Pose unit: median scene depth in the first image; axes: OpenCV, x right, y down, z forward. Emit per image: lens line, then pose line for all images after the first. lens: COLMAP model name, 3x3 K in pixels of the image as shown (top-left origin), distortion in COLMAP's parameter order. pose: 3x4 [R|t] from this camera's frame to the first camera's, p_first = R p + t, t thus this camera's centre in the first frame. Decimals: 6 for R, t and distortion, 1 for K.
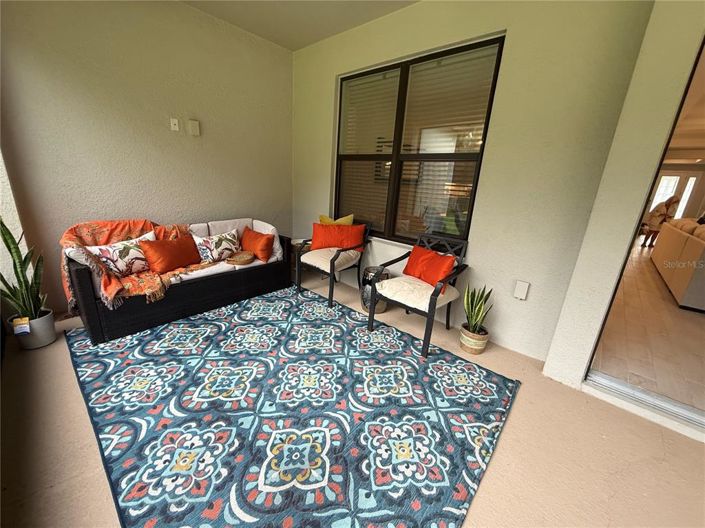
lens RADIAL K [[280.3, 0, 350.0], [0, 280.3, 263.3], [0, 0, 1]] dist [0.001999, -0.000200]
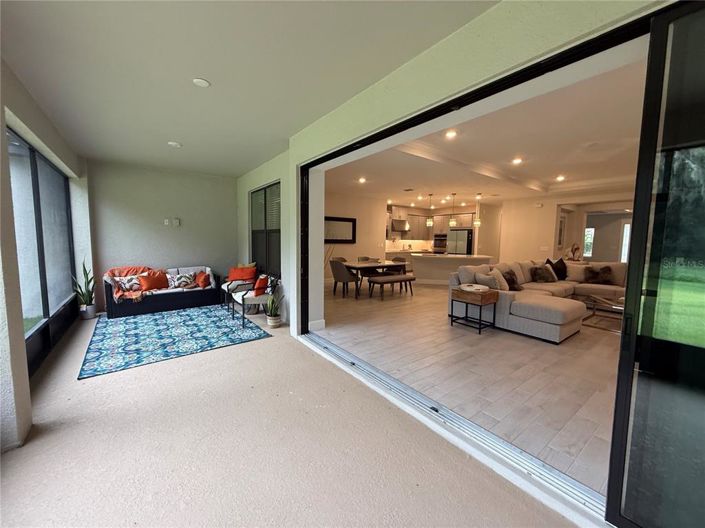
lens RADIAL K [[280.3, 0, 350.4], [0, 280.3, 263.8], [0, 0, 1]] dist [0.001999, -0.000200]
pose [[0.982220, -0.031011, -0.185152, 1.267866], [-0.007464, 0.979031, -0.203576, 0.261256], [0.187583, 0.201338, 0.961392, -0.795435]]
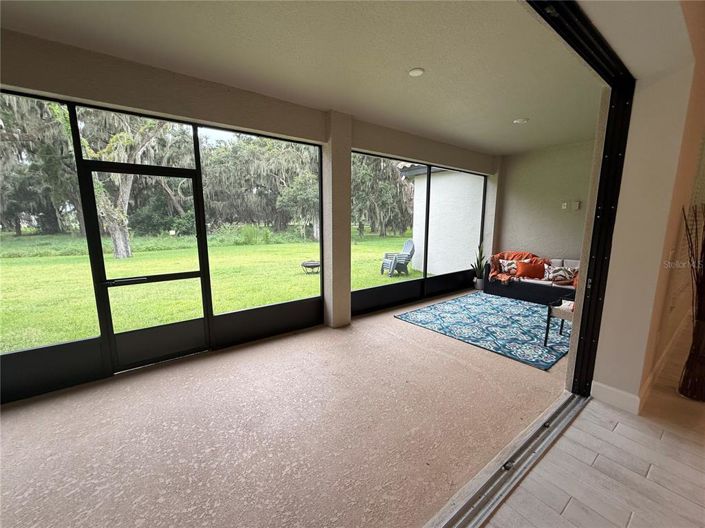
lens RADIAL K [[280.3, 0, 350.1], [0, 280.3, 262.4], [0, 0, 1]] dist [0.001999, -0.000200]
pose [[-0.197363, 0.084624, -0.976671, 1.708134], [-0.289371, 0.946847, 0.140515, 0.003192], [0.936650, 0.310352, -0.162385, 0.117389]]
